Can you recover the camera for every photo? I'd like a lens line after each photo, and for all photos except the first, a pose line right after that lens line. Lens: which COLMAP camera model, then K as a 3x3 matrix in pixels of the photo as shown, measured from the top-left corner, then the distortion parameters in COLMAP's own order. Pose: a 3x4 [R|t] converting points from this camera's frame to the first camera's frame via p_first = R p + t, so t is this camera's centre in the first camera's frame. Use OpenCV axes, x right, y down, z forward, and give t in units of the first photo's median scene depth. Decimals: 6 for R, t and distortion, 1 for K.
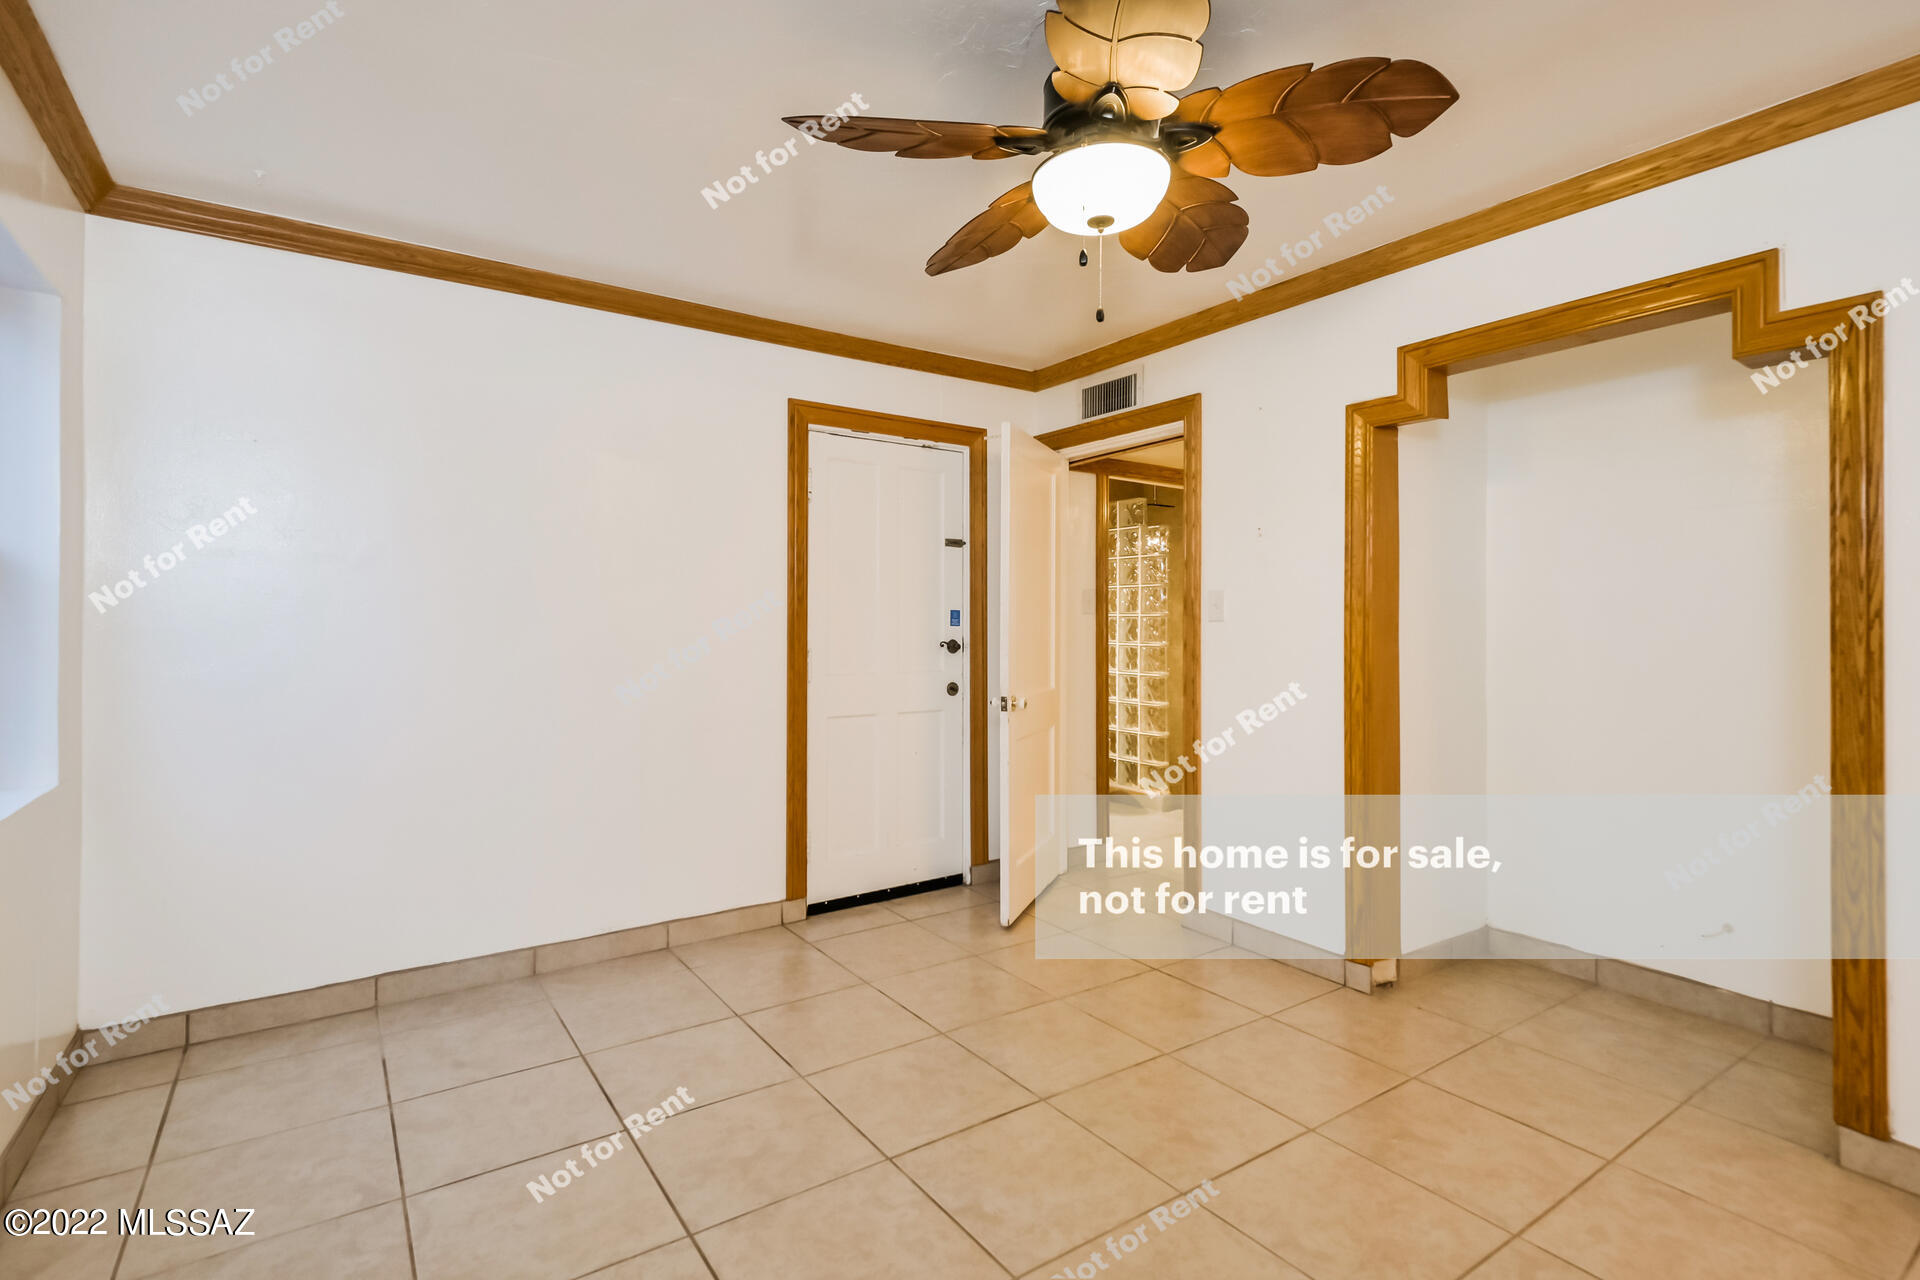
lens RADIAL K [[909.9, 0, 928.4], [0, 909.9, 618.1], [0, 0, 1]] dist [0.017569, -0.001907]
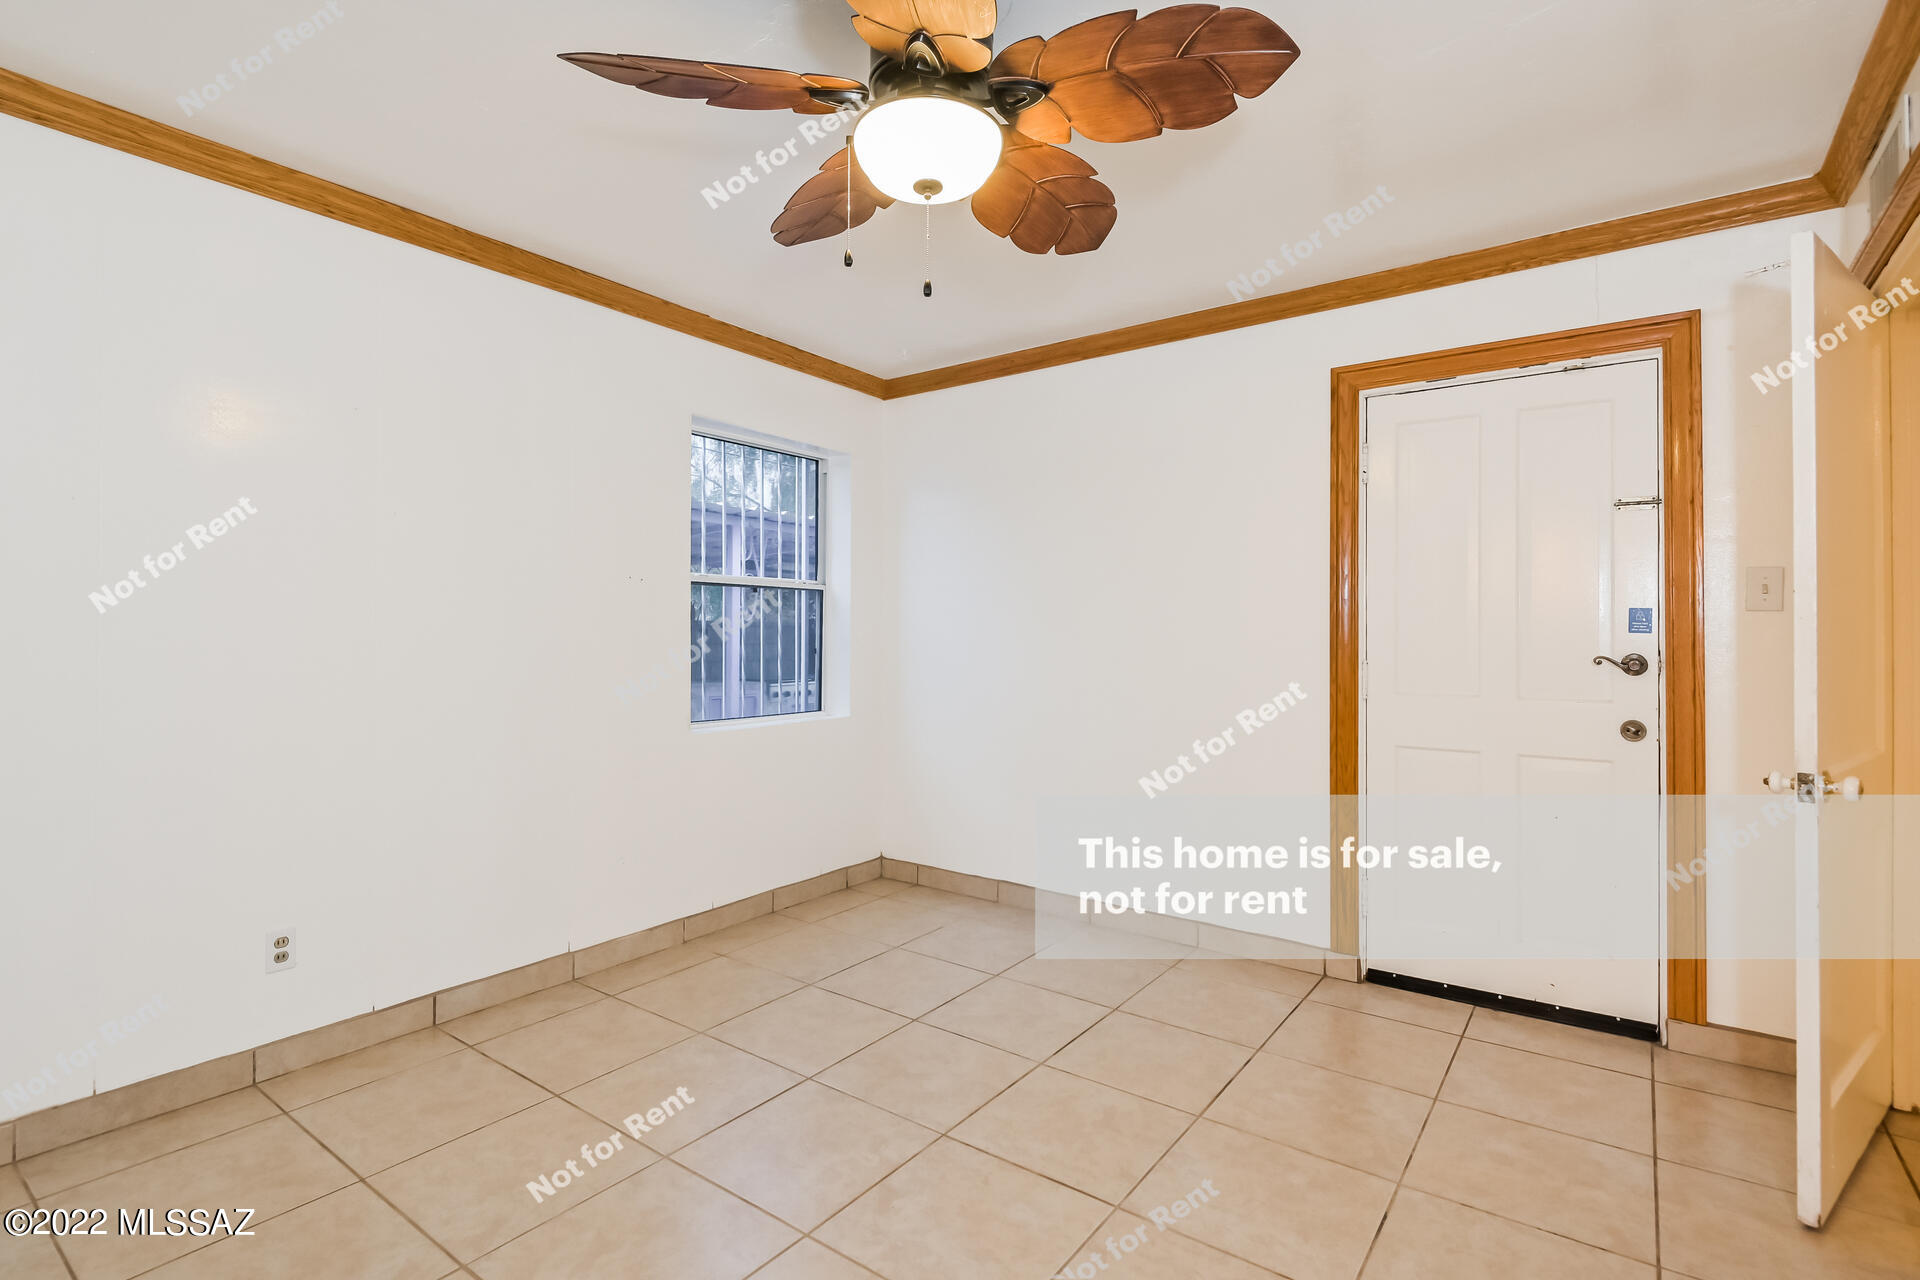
lens RADIAL K [[909.9, 0, 956.4], [0, 909.9, 623.7], [0, 0, 1]] dist [0.017569, -0.001907]
pose [[0.332091, -0.008870, -0.943206, 0.531289], [0.004293, 0.999960, -0.007892, 0.005812], [0.943237, -0.001428, 0.332116, 0.366988]]
